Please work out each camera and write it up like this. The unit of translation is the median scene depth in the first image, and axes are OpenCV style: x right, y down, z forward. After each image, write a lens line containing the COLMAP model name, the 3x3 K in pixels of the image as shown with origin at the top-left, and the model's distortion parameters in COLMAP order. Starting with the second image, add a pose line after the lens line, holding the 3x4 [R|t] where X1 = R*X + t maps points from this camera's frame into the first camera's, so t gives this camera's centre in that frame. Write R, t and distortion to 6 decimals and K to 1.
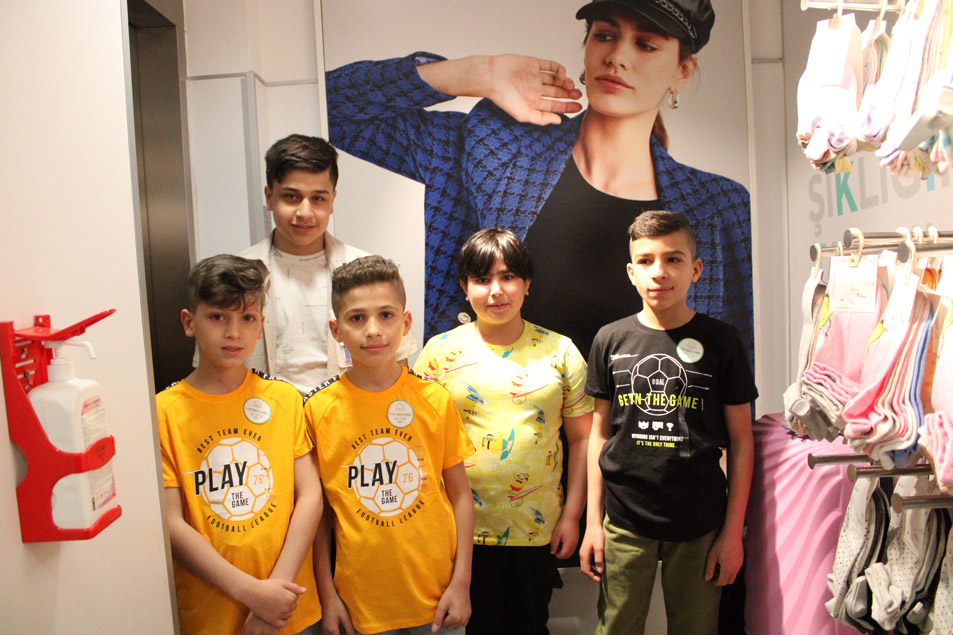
lens RADIAL K [[794.4, 0, 476.5], [0, 794.4, 317.5], [0, 0, 1]] dist [-0.167621, 0.163273]
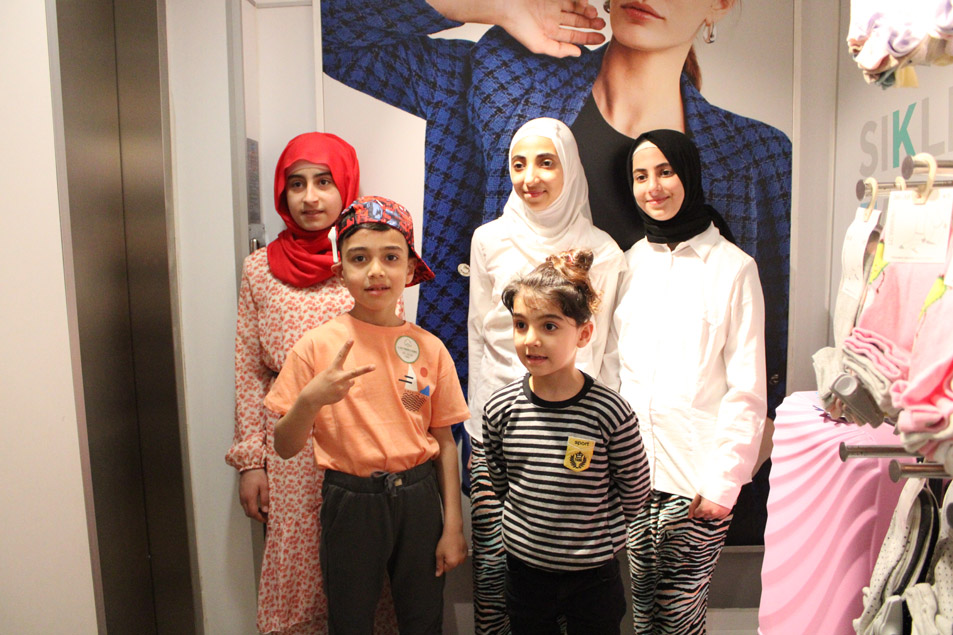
lens RADIAL K [[794.4, 0, 476.5], [0, 794.4, 317.5], [0, 0, 1]] dist [-0.167621, 0.163273]
pose [[0.997994, 0.040521, -0.048634, 0.044699], [-0.038231, 0.998157, 0.047137, 0.011858], [0.050454, -0.045183, 0.997704, 0.097958]]
